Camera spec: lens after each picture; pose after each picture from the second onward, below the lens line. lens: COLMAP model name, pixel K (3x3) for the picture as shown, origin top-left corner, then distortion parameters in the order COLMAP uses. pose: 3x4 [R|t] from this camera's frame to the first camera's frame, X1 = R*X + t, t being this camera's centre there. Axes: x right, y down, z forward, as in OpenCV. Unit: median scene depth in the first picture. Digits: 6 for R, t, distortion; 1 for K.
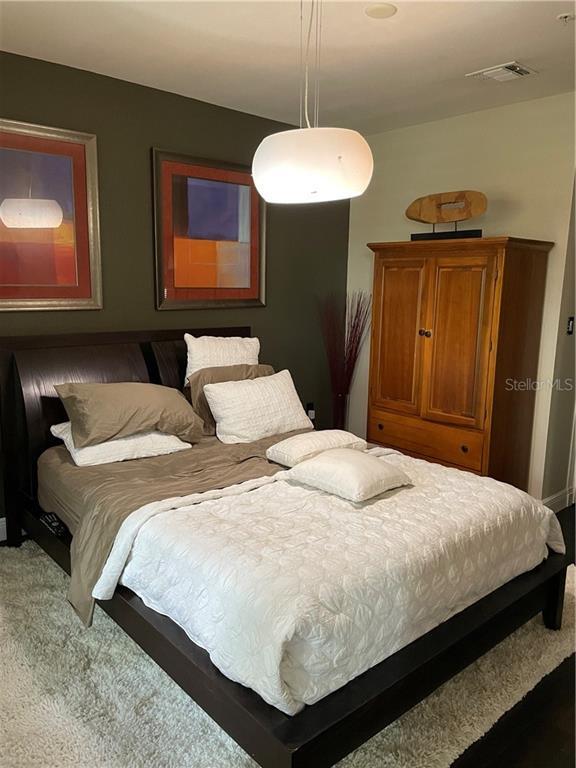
lens RADIAL K [[597.9, 0, 288.0], [0, 597.9, 384.0], [0, 0, 1]] dist [0.077319, -0.111447]
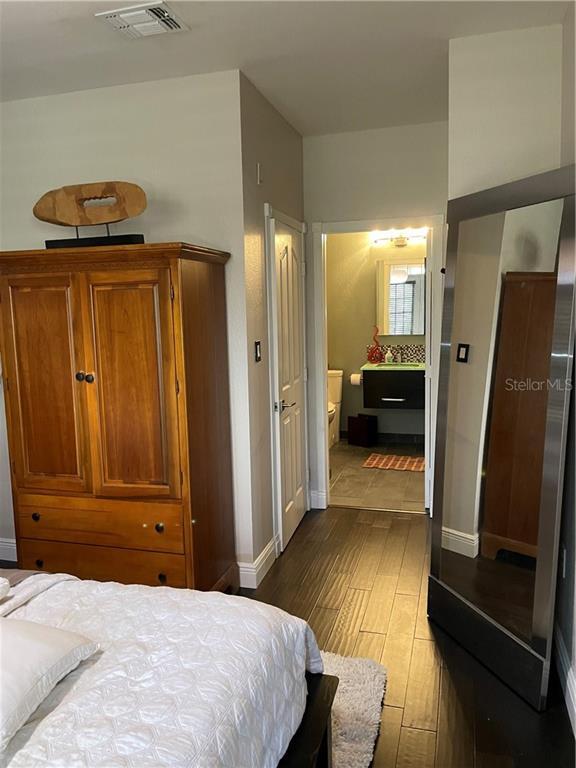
lens RADIAL K [[597.9, 0, 288.0], [0, 597.9, 384.0], [0, 0, 1]] dist [0.077319, -0.111447]
pose [[0.845864, -0.108784, 0.522188, 0.059885], [0.130390, 0.991452, -0.004669, -0.043206], [-0.517216, 0.072037, 0.852818, 0.275686]]
